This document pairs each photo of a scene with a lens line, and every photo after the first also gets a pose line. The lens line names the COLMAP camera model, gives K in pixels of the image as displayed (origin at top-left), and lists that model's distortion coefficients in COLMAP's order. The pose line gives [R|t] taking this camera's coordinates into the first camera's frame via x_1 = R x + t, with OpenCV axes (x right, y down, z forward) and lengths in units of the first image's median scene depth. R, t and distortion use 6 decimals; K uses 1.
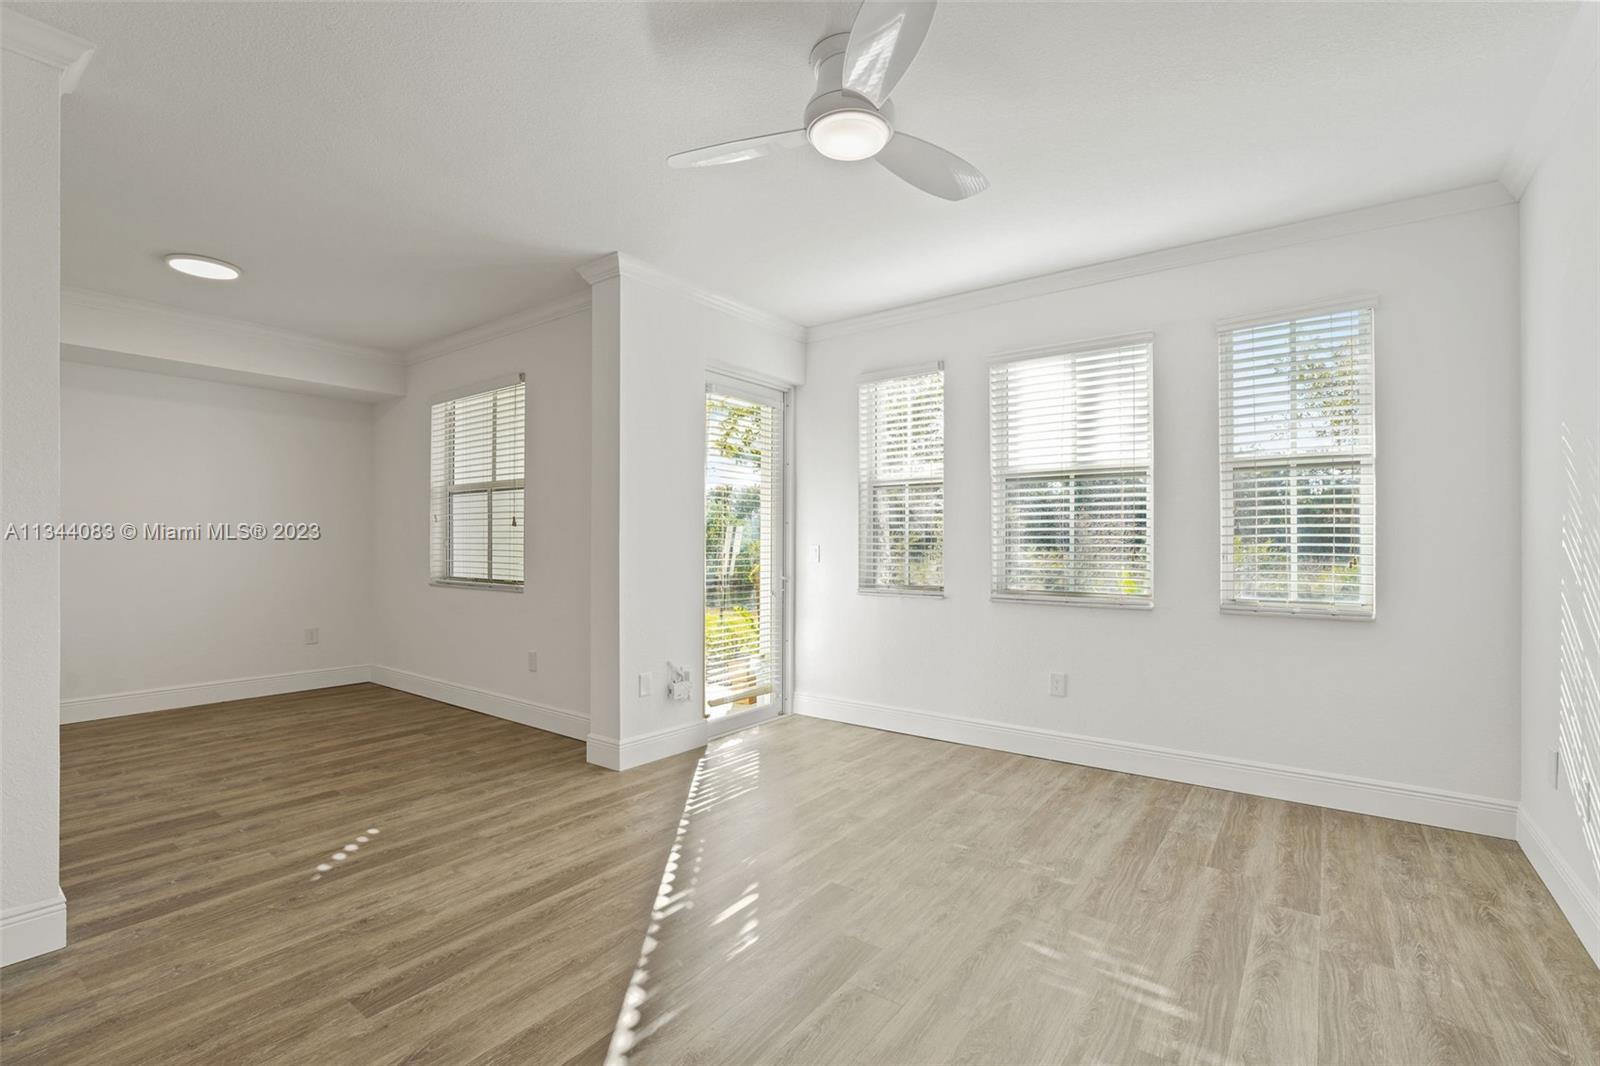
lens RADIAL K [[719.3, 0, 796.2], [0, 719.3, 538.8], [0, 0, 1]] dist [-0.017208, 0.000612]
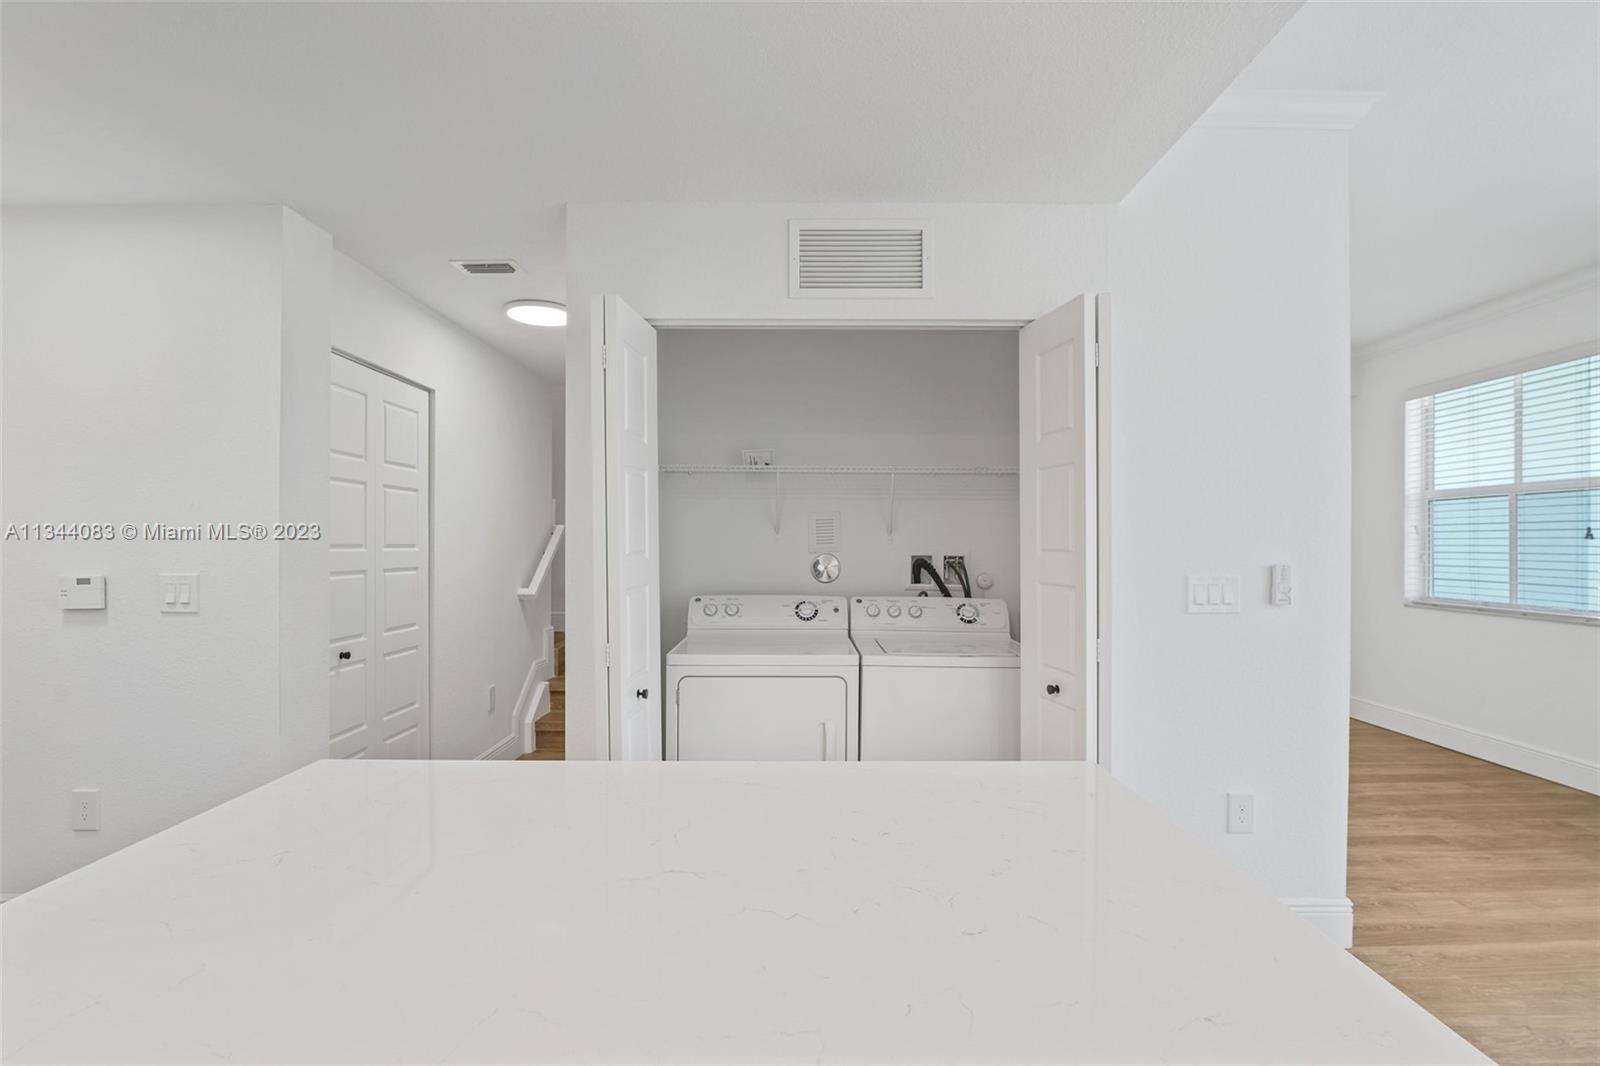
lens RADIAL K [[719.3, 0, 796.2], [0, 719.3, 538.8], [0, 0, 1]] dist [-0.017208, 0.000612]
pose [[0.606621, -0.005908, -0.794969, -0.420495], [0.001882, 0.999980, -0.005996, -0.020987], [0.794989, 0.002141, 0.606620, -0.191344]]
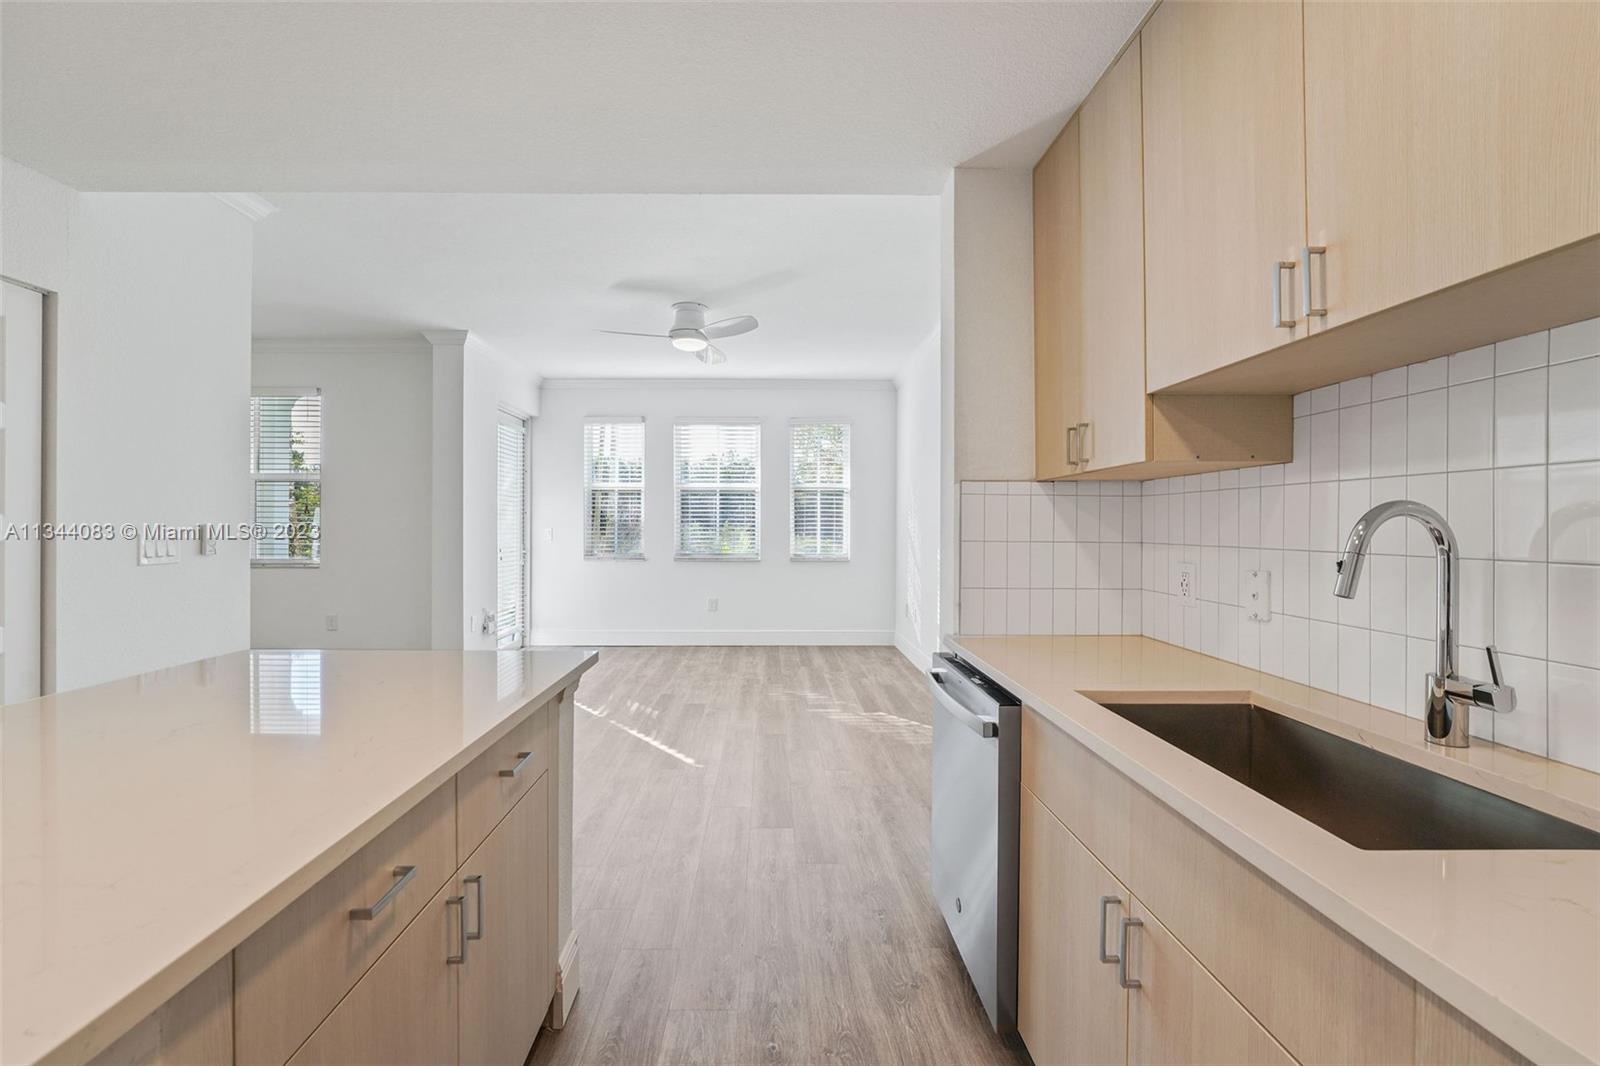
lens RADIAL K [[660.5, 0, 777.4], [0, 660.5, 528.0], [0, 0, 1]] dist [-0.001137, -0.000096]
pose [[0.794578, -0.001961, 0.607159, -0.607139], [-0.002880, 0.999971, 0.007000, -0.004081], [-0.607155, -0.007311, 0.794550, -0.504971]]
